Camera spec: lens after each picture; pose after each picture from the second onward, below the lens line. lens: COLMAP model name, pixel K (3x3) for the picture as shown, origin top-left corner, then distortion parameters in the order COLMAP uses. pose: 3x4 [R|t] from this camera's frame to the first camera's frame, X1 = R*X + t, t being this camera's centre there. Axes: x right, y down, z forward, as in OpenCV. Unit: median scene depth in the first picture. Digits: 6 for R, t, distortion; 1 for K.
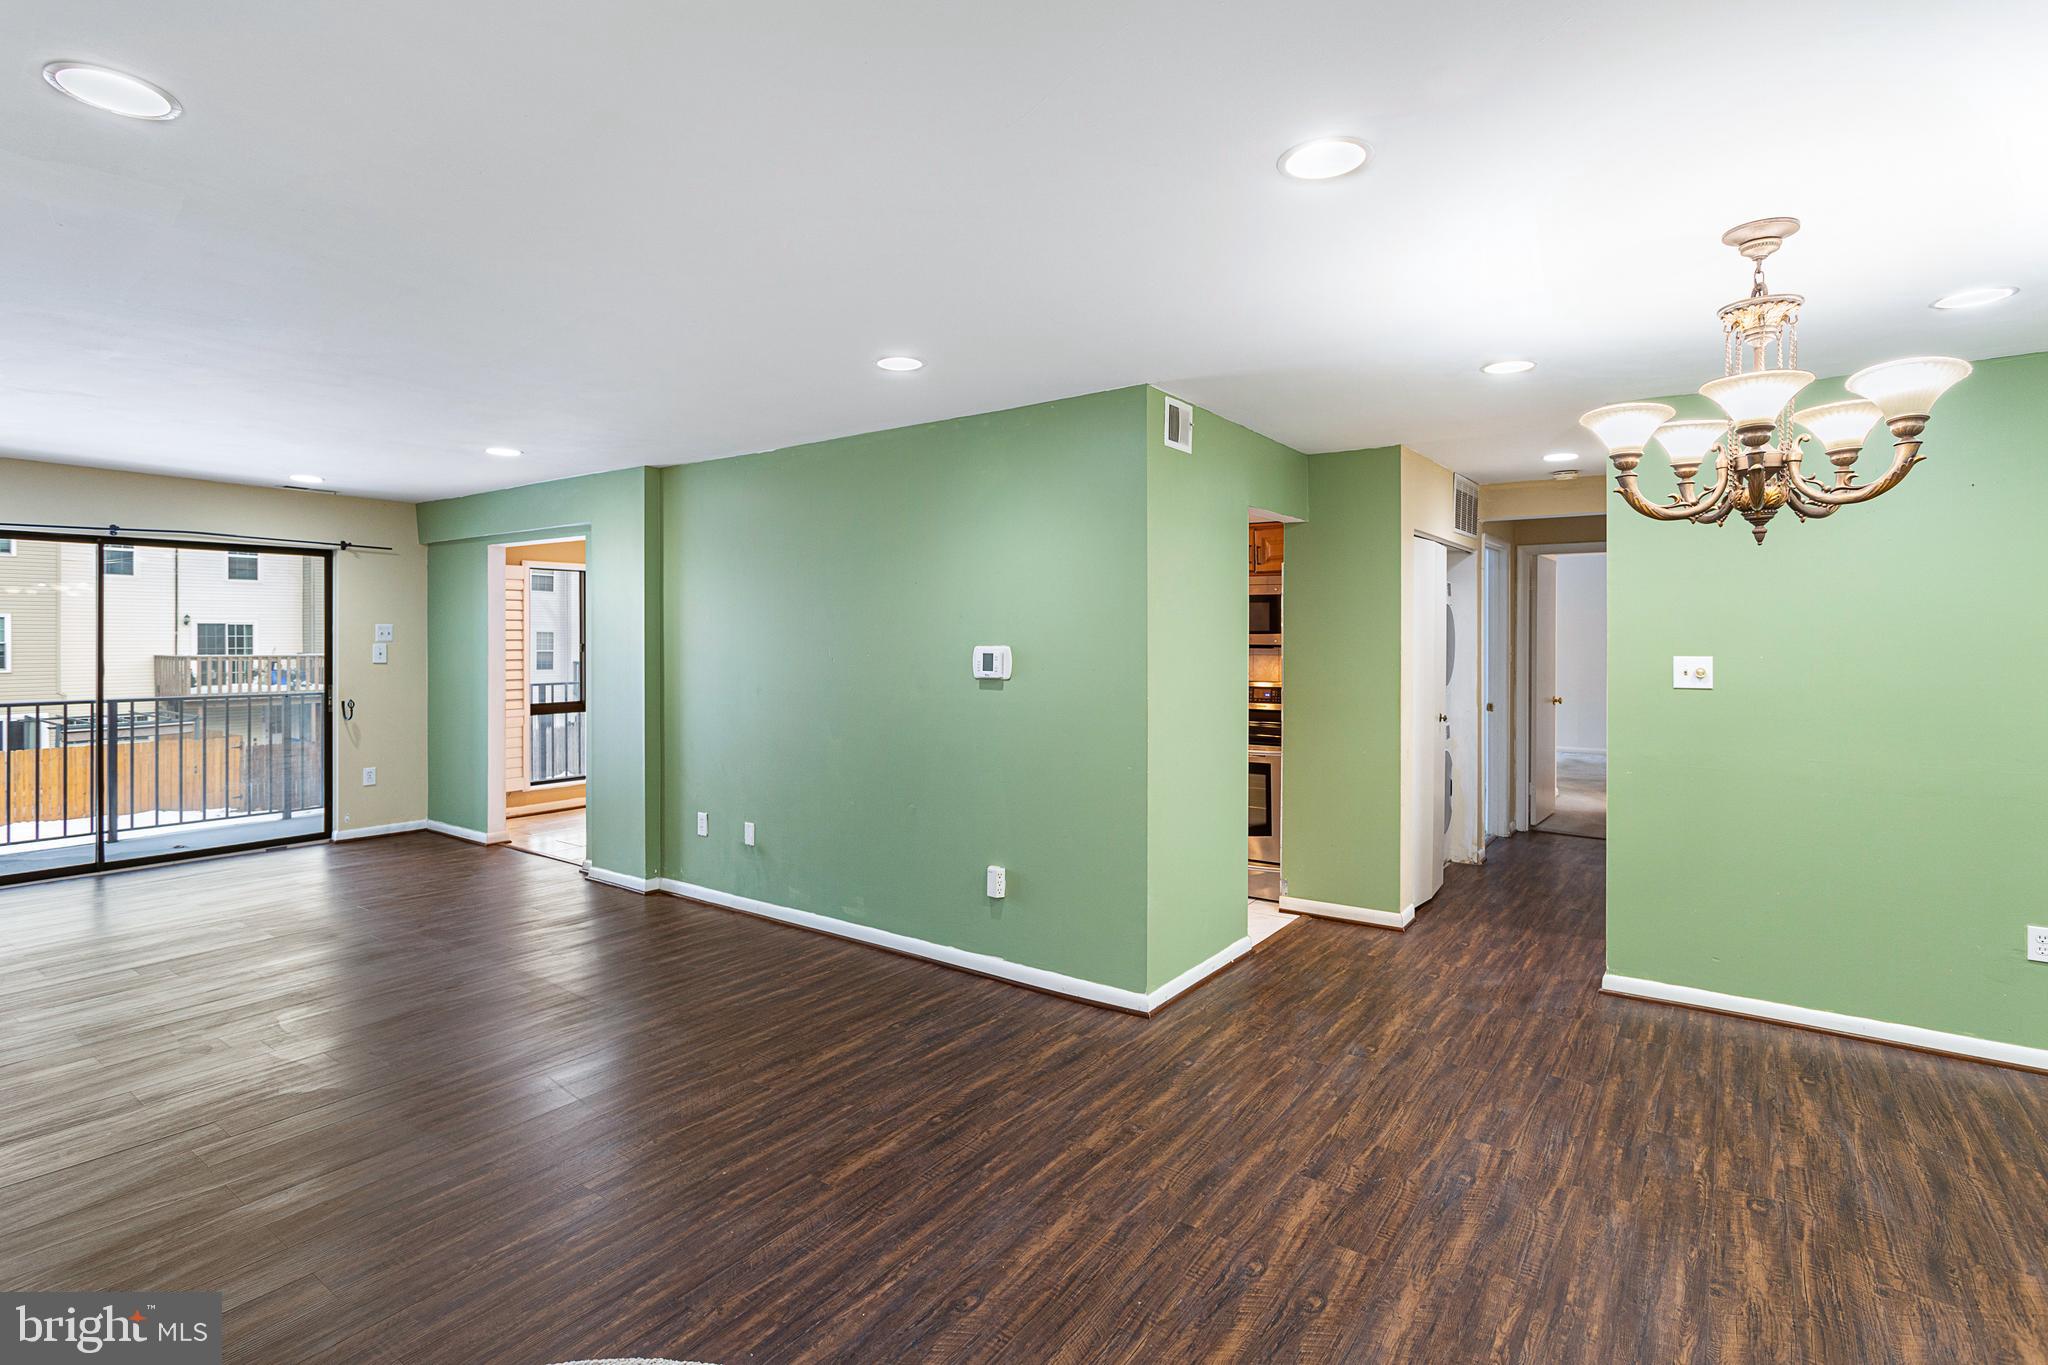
lens RADIAL K [[995.1, 0, 1013.9], [0, 995.1, 663.6], [0, 0, 1]] dist [-0.001314, 0.000471]
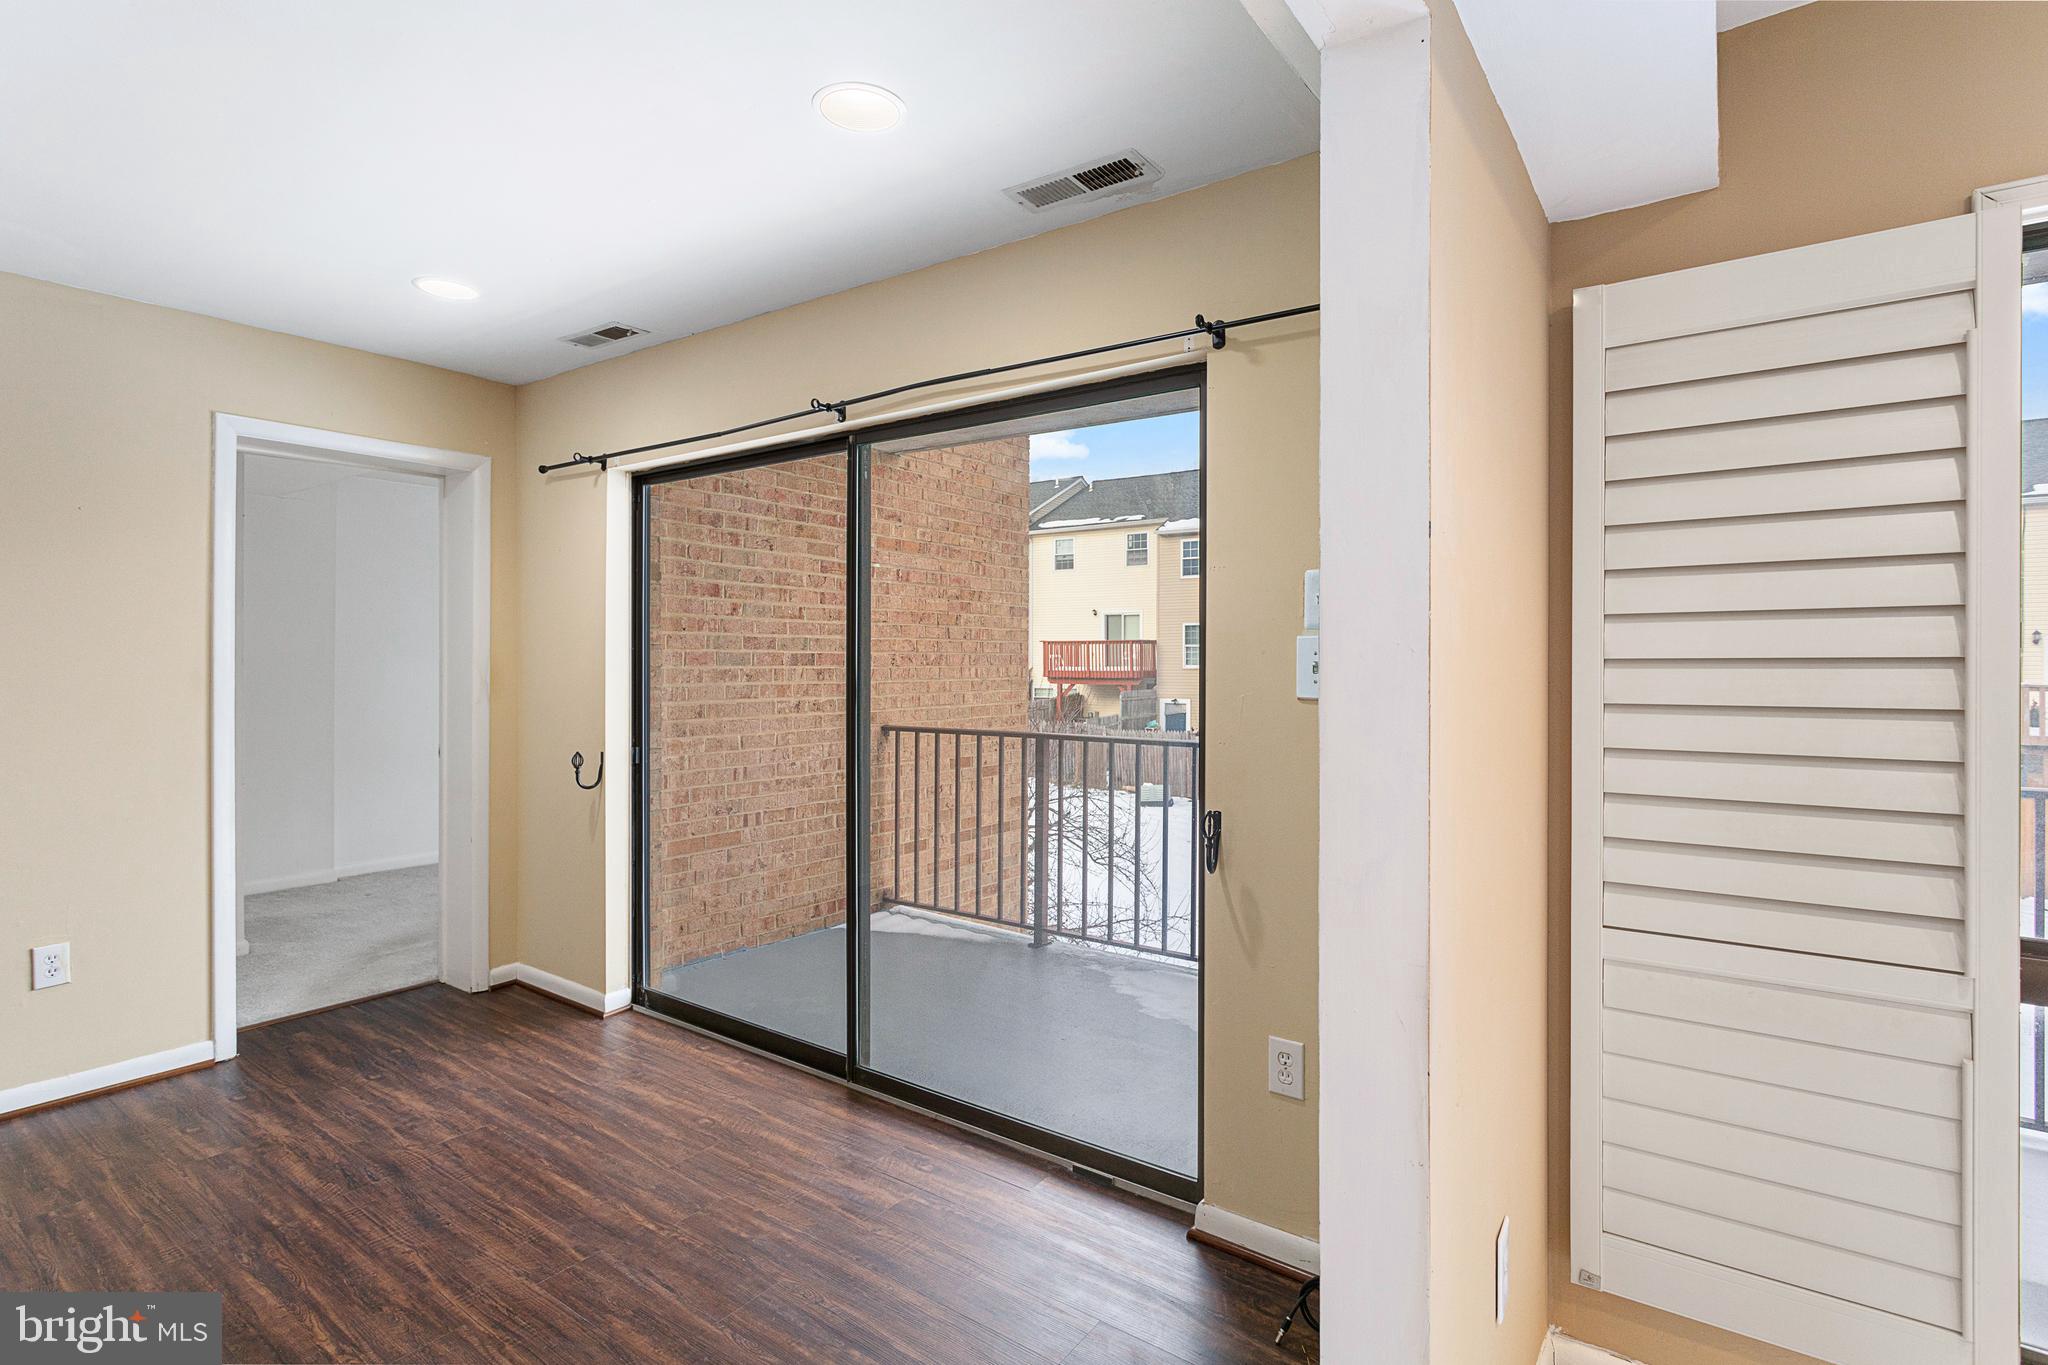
lens RADIAL K [[995.1, 0, 1013.9], [0, 995.1, 663.6], [0, 0, 1]] dist [-0.001314, 0.000471]
pose [[0.002372, 0.000755, -0.999997, -0.640457], [-0.029413, 0.999567, 0.000685, -0.016700], [0.999565, 0.029411, 0.002393, 1.711795]]
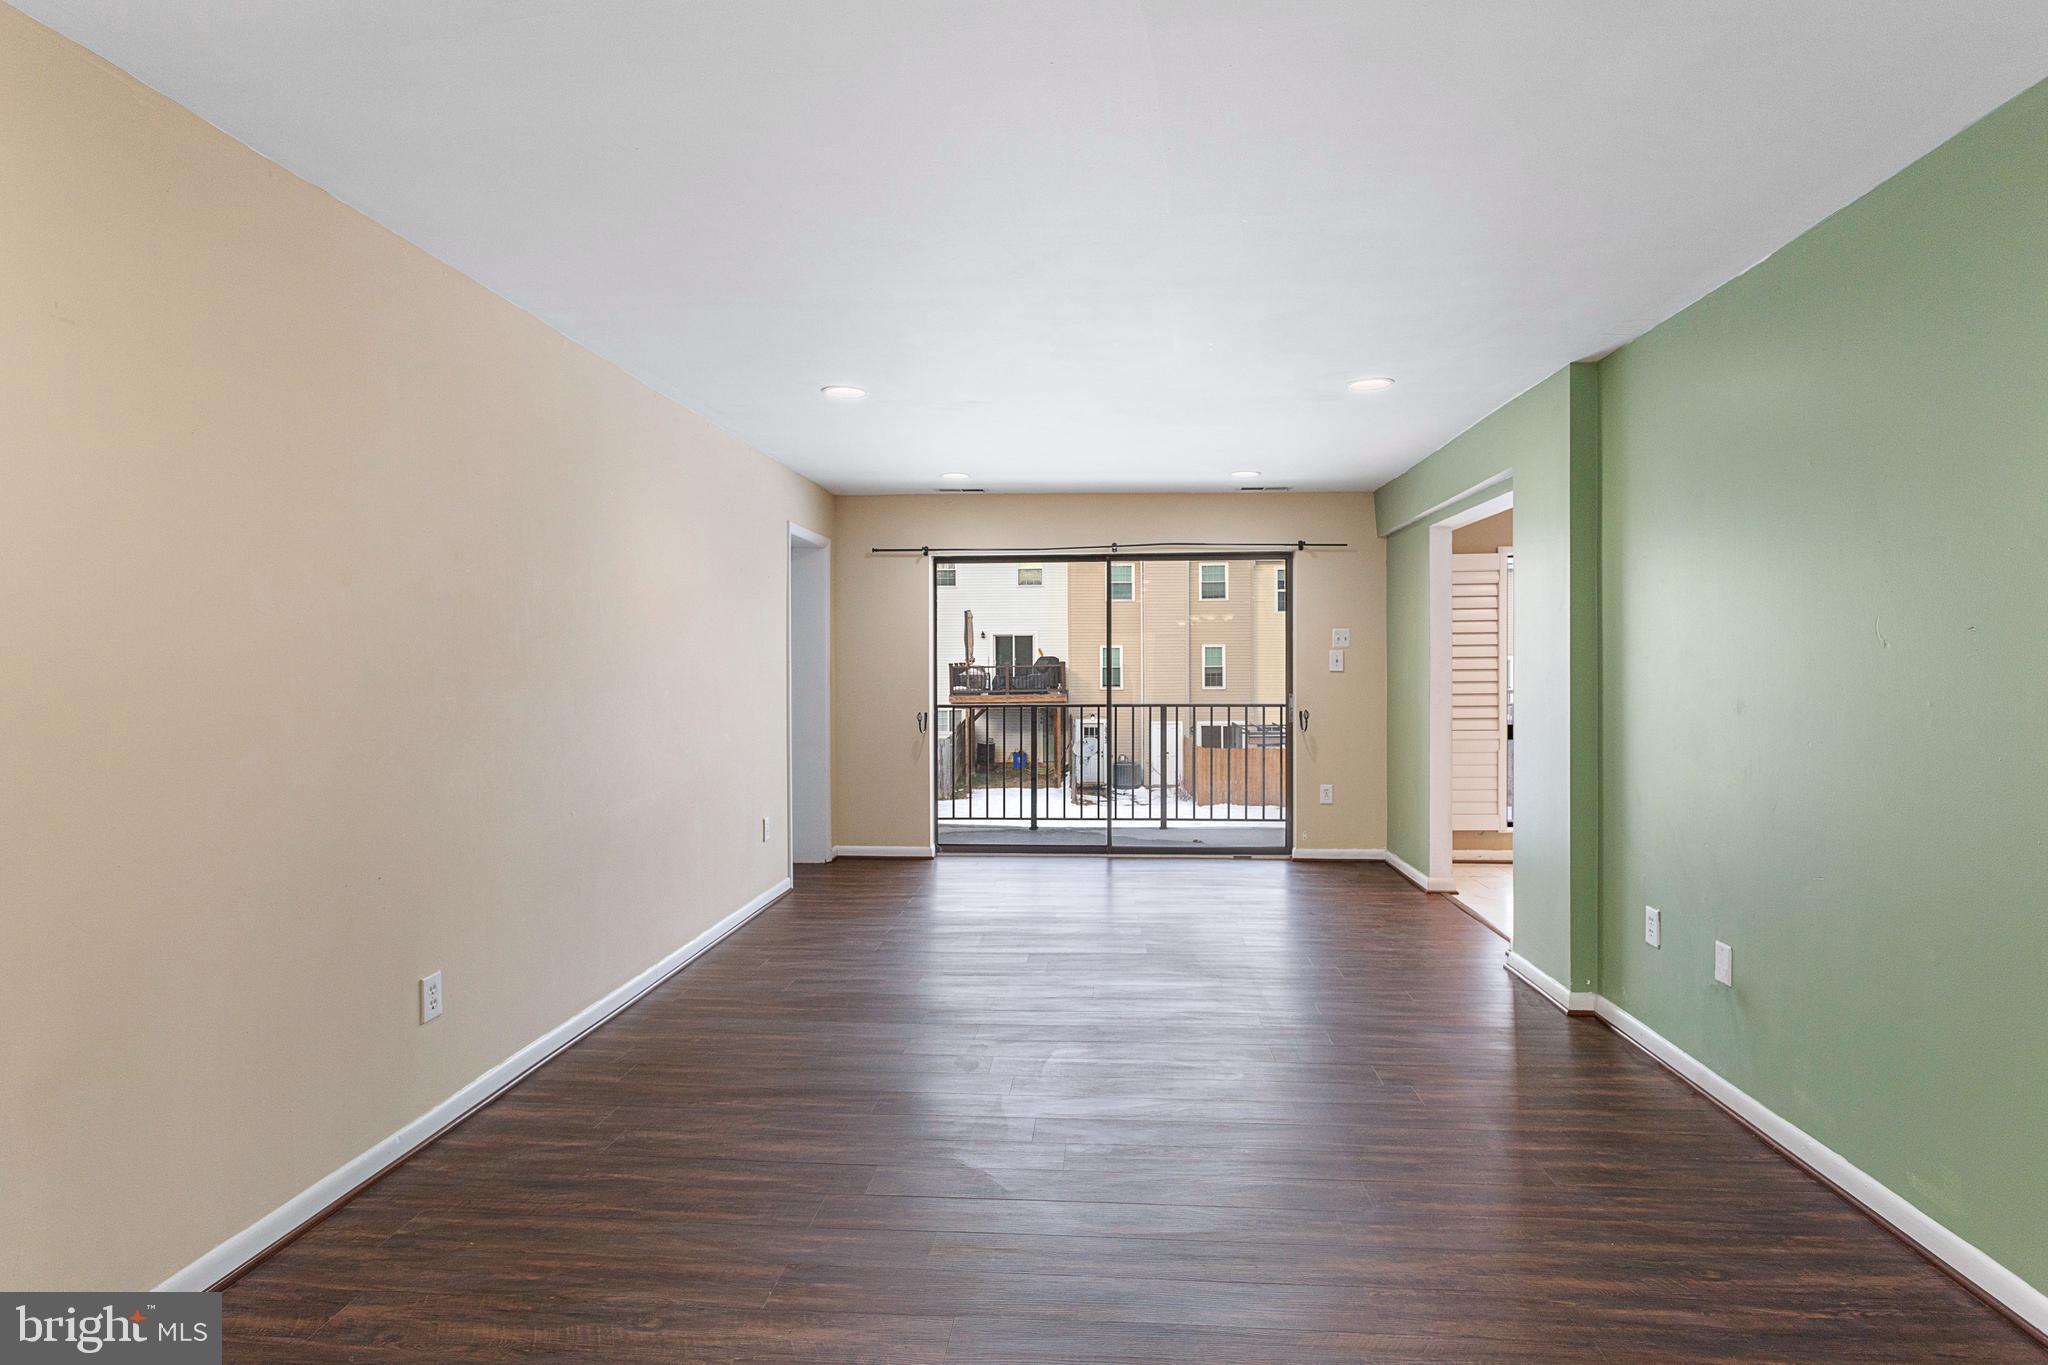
lens RADIAL K [[1018.5, 0, 1041.4], [0, 1018.5, 673.5], [0, 0, 1]] dist [0.002662, 0.001014]
pose [[0.531928, 0.001263, -0.846789, 0.022863], [-0.016885, 0.999816, -0.009115, 0.027567], [0.846621, 0.019147, 0.531851, 0.508309]]
